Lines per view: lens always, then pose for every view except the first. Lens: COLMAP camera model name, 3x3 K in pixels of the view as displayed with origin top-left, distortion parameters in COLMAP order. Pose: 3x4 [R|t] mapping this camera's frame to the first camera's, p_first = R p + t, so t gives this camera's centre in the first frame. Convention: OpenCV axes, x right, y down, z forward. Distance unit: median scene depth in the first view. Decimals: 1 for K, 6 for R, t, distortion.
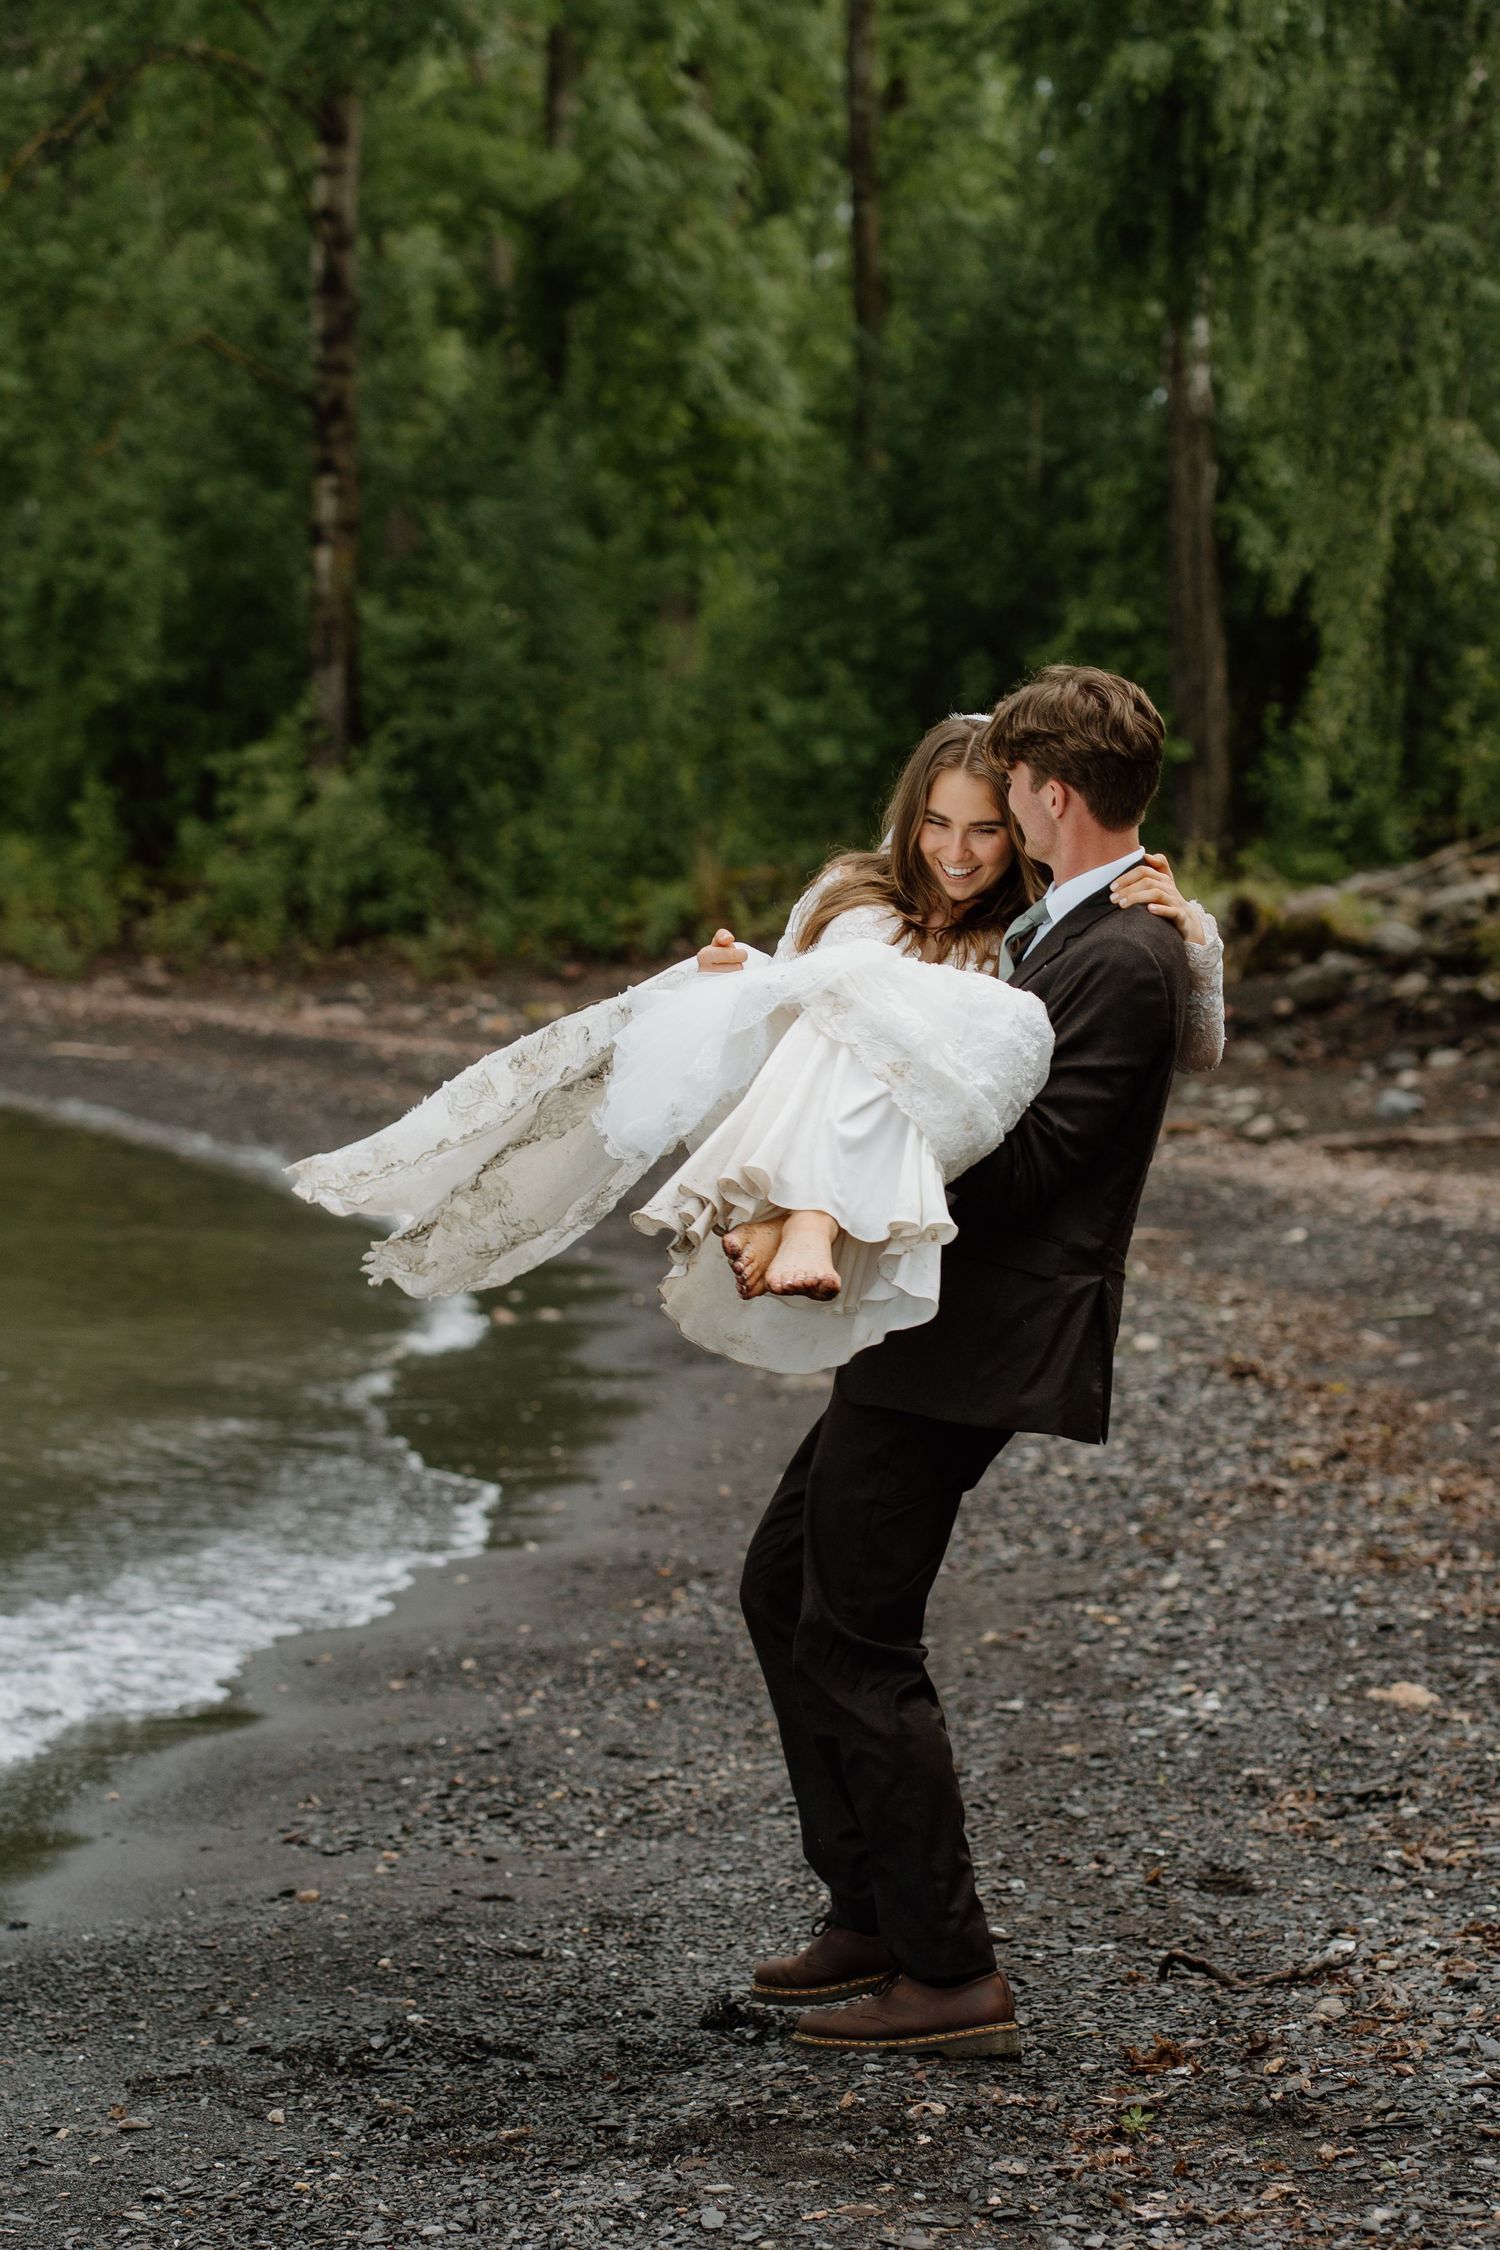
lens RADIAL K [[5393.7, 0, 750.0], [0, 5393.7, 1125.0], [0, 0, 1]] dist [0.036764, -0.157998]
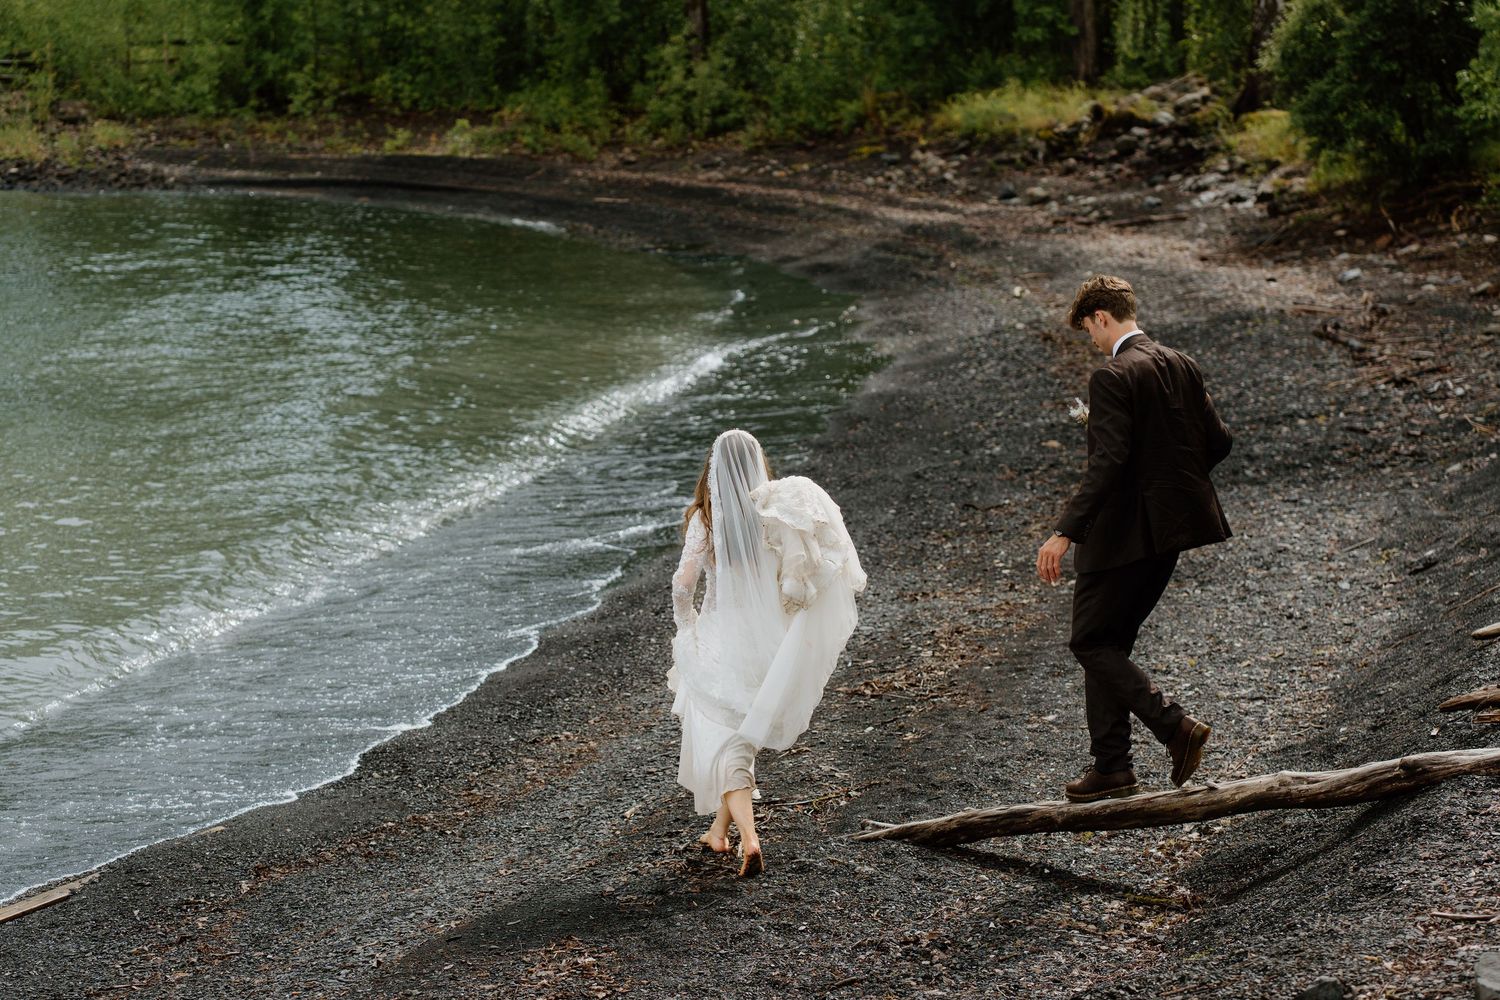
lens RADIAL K [[3595.8, 0, 750.0], [0, 3595.8, 500.0], [0, 0, 1]] dist [0.036764, -0.157998]
pose [[0.997233, -0.050520, -0.054534, 0.018122], [0.056477, 0.991888, 0.113876, -0.058220], [0.048339, -0.116641, 0.991997, -0.571159]]
